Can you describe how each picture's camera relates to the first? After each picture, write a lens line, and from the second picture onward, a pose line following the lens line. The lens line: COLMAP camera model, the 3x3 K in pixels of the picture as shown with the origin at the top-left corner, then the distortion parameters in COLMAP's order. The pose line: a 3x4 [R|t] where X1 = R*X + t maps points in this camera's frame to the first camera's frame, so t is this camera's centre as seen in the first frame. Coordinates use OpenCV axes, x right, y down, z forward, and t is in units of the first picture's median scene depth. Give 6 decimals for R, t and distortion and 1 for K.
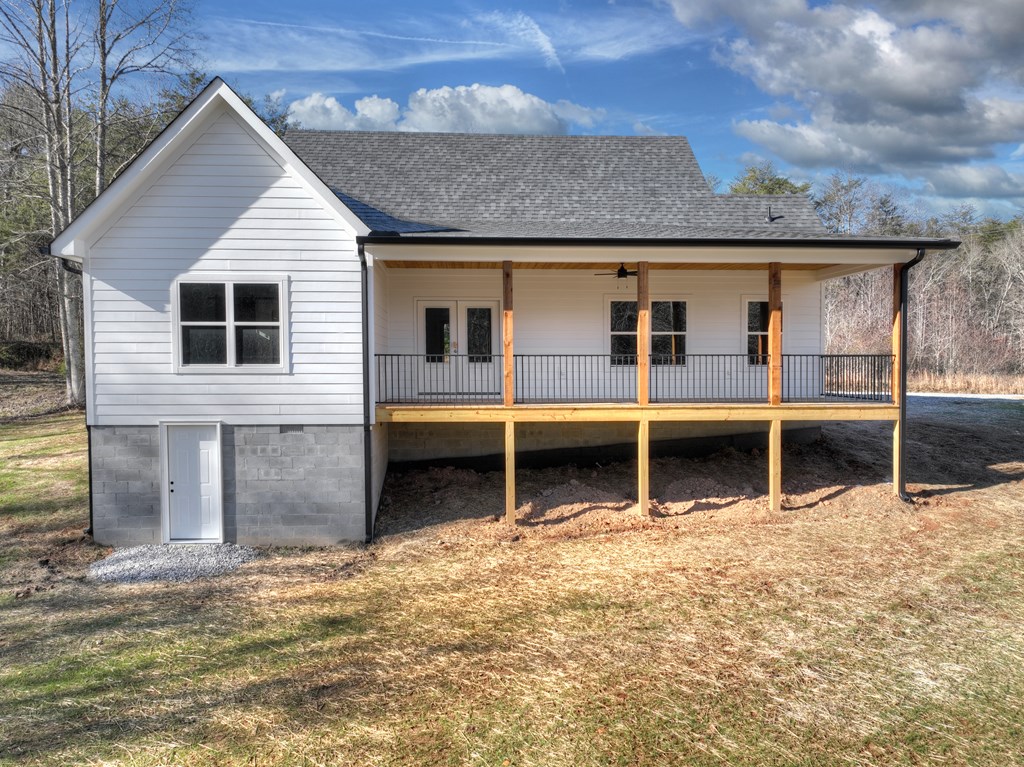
lens RADIAL K [[722.1, 0, 512.0], [0, 722.1, 383.5], [0, 0, 1]] dist [0.003001, 0.006130]
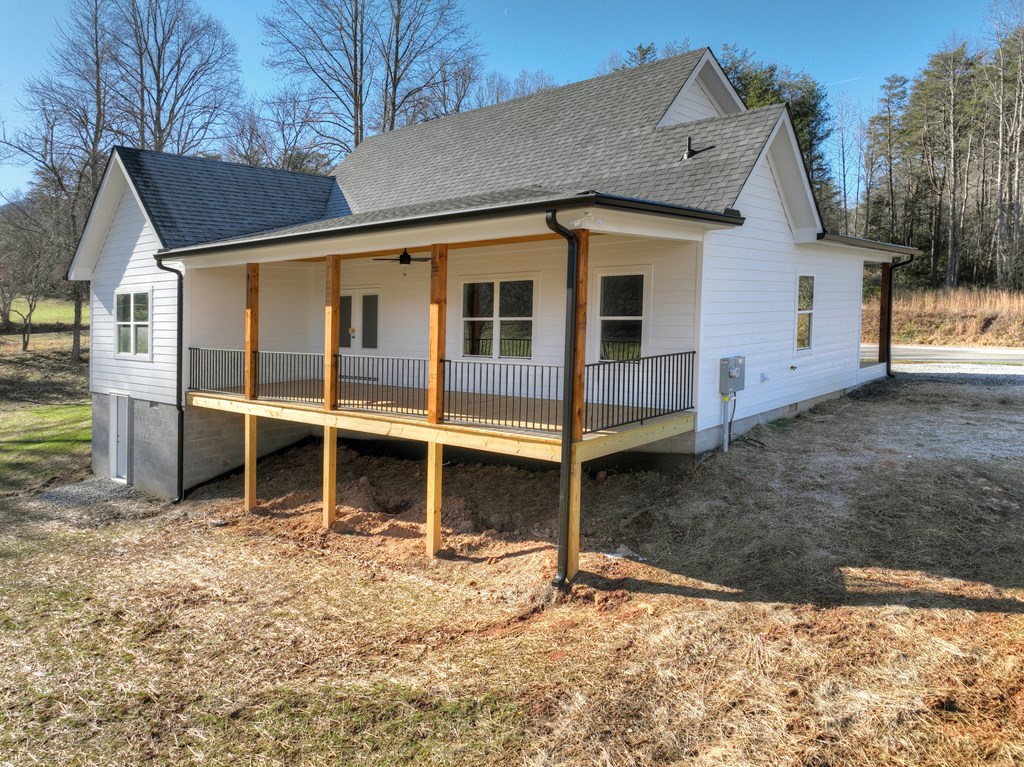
lens RADIAL K [[722.1, 0, 512.0], [0, 722.1, 383.5], [0, 0, 1]] dist [0.003001, 0.006130]
pose [[0.735462, 0.031426, -0.676837, 0.789159], [-0.024587, 0.999504, 0.019692, -0.012432], [0.677120, 0.002159, 0.735870, 0.395243]]
